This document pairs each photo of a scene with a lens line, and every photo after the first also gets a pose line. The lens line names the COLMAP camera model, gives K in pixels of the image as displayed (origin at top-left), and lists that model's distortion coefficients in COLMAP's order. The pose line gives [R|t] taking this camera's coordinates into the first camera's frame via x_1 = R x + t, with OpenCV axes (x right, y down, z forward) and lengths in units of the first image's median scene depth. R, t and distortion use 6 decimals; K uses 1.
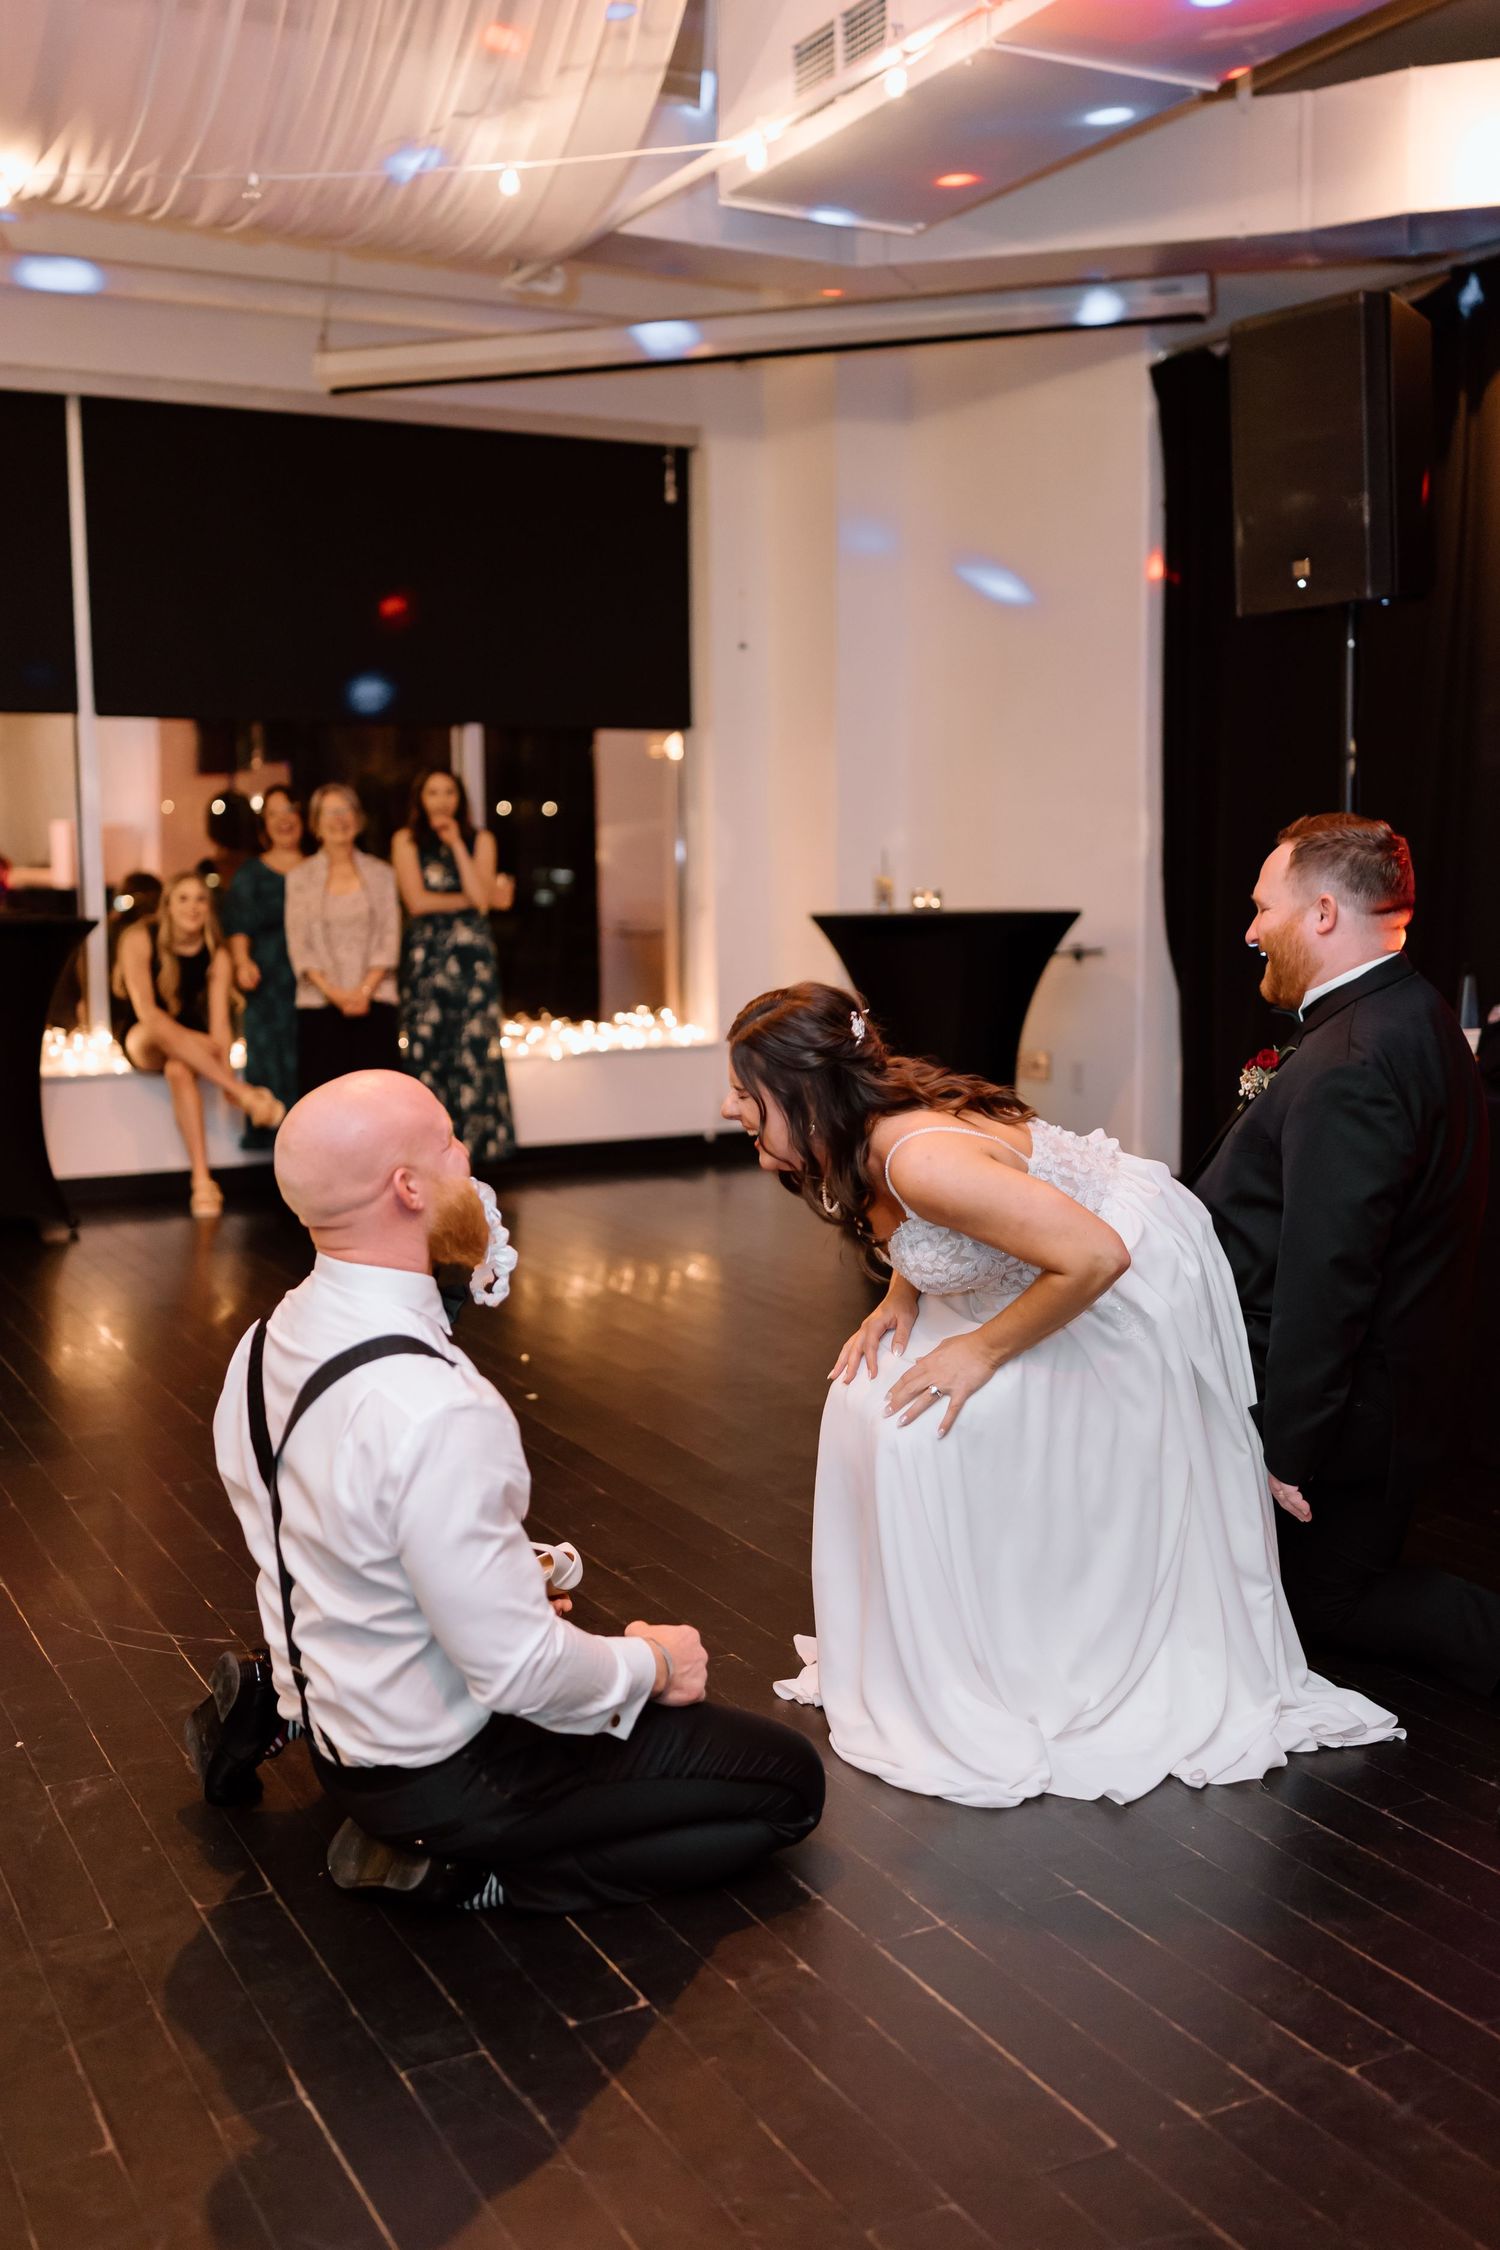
lens RADIAL K [[2255.3, 0, 737.6], [0, 2255.3, 1116.8], [0, 0, 1]] dist [0.007715, -0.012774]
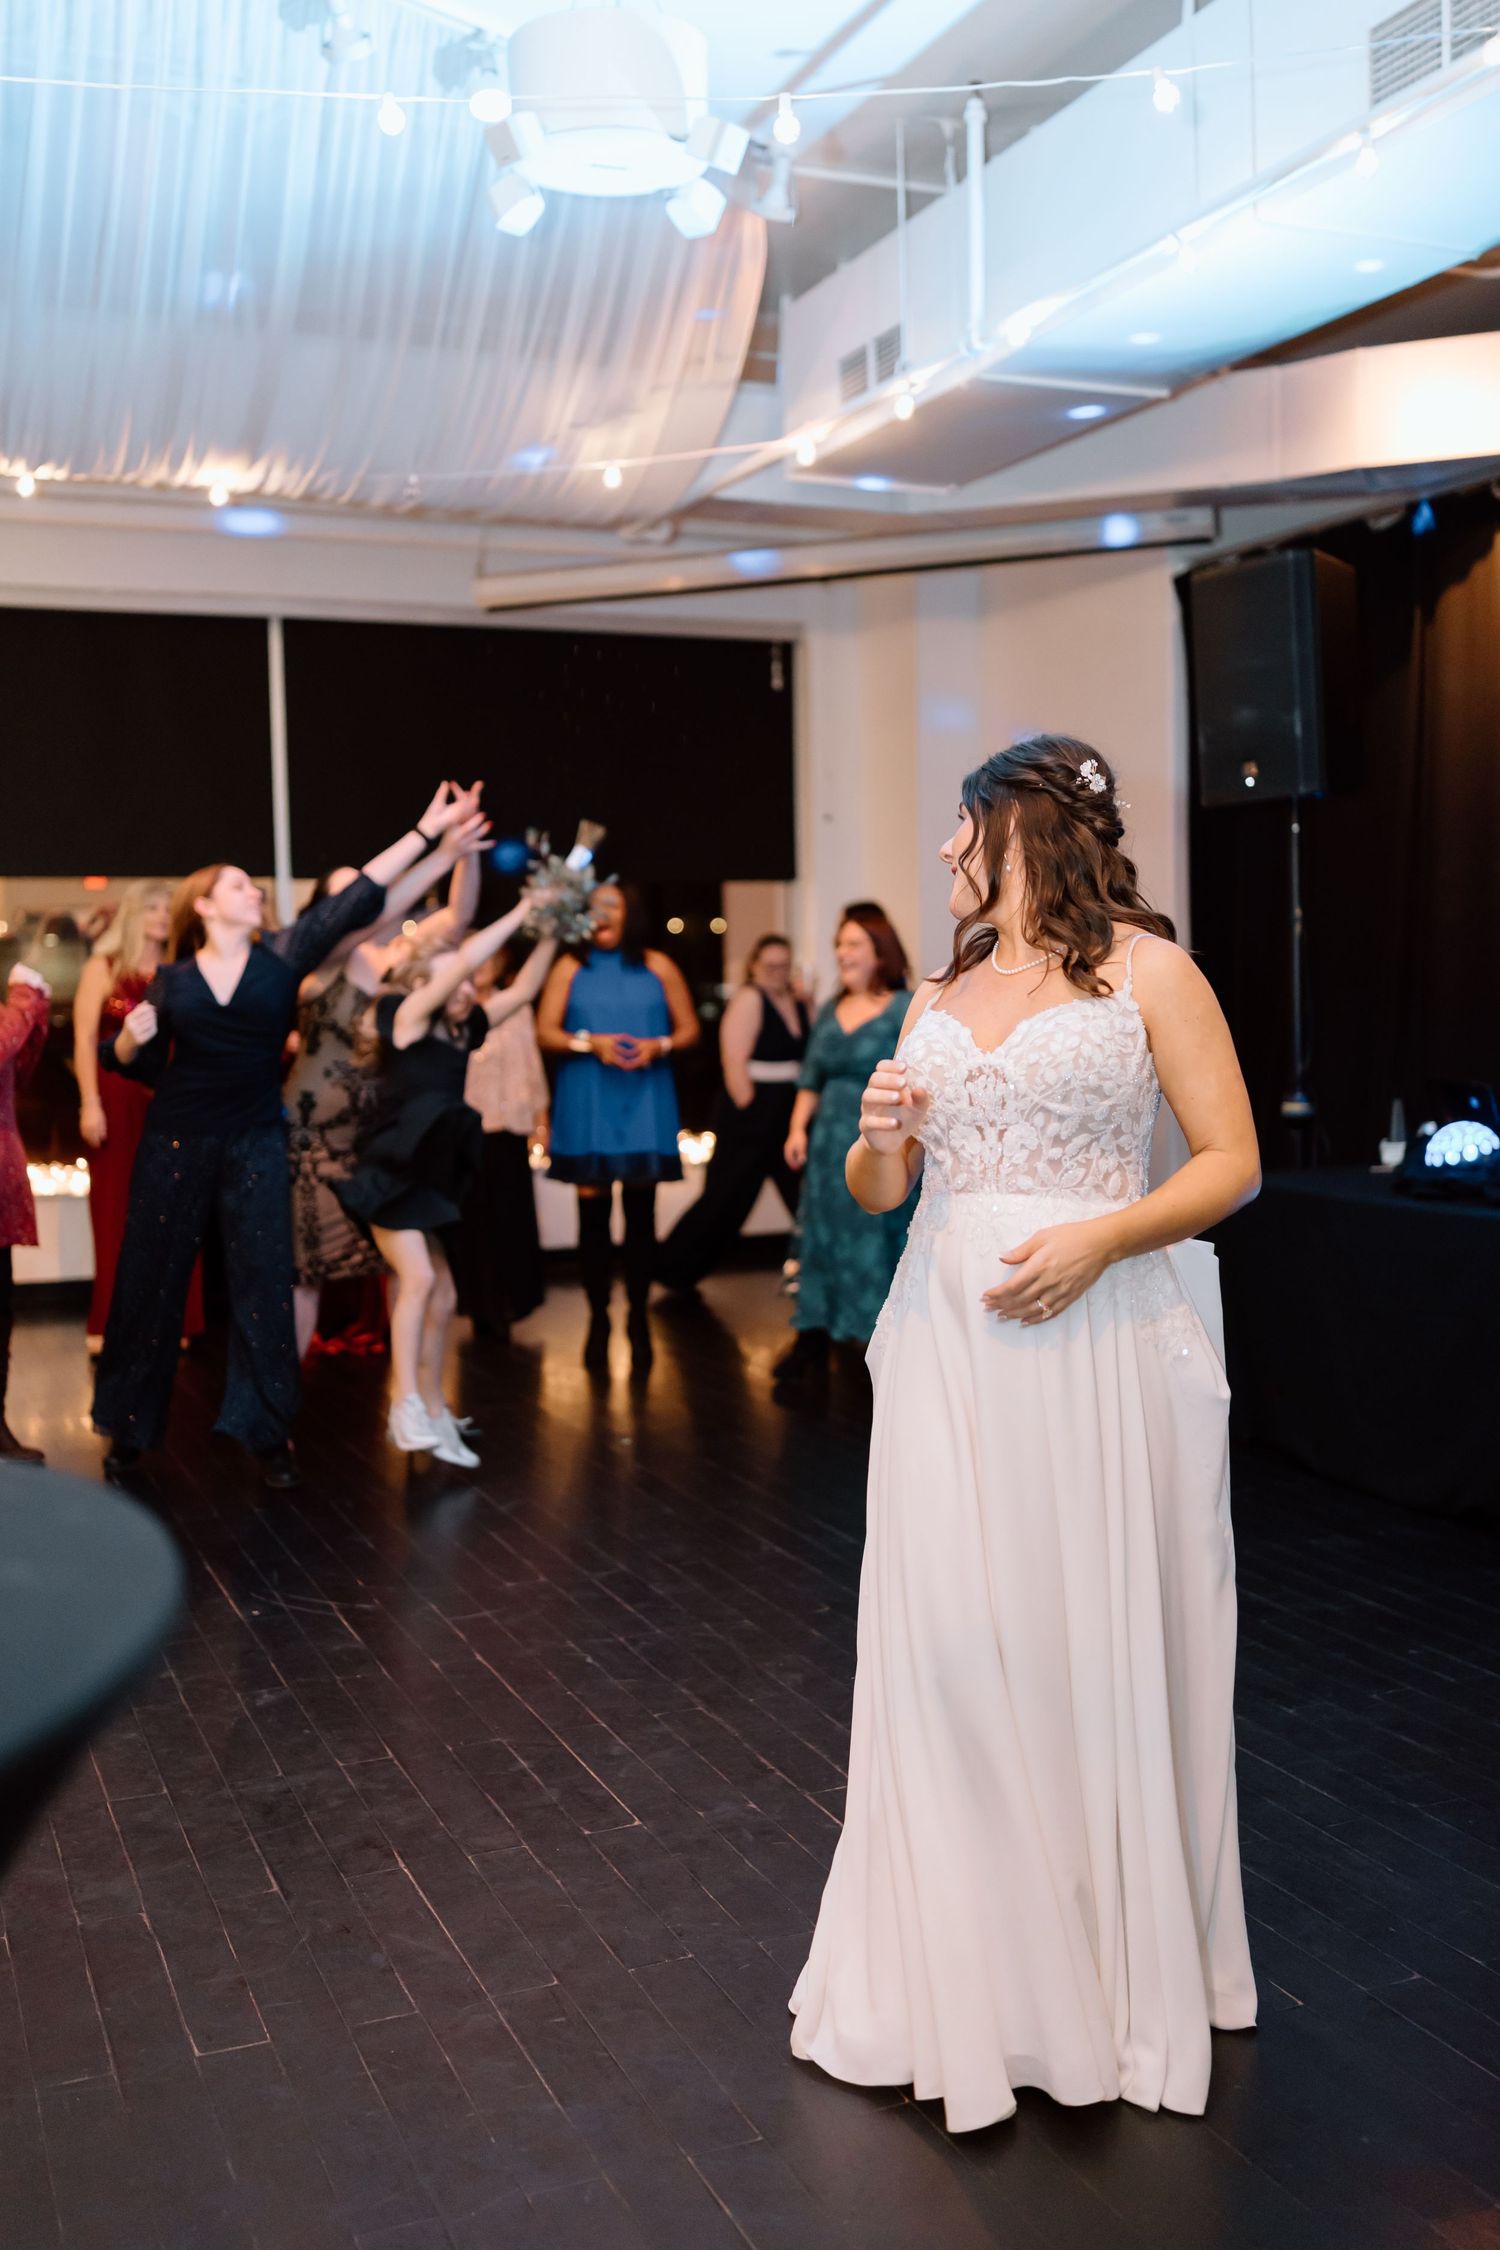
lens RADIAL K [[2165.6, 0, 723.9], [0, 2165.6, 1114.9], [0, 0, 1]] dist [0.004563, 0.001769]
pose [[0.996661, -0.003396, -0.081581, 0.058839], [-0.000504, 0.998860, -0.047732, 0.001612], [0.081650, 0.047614, 0.995523, -0.185550]]
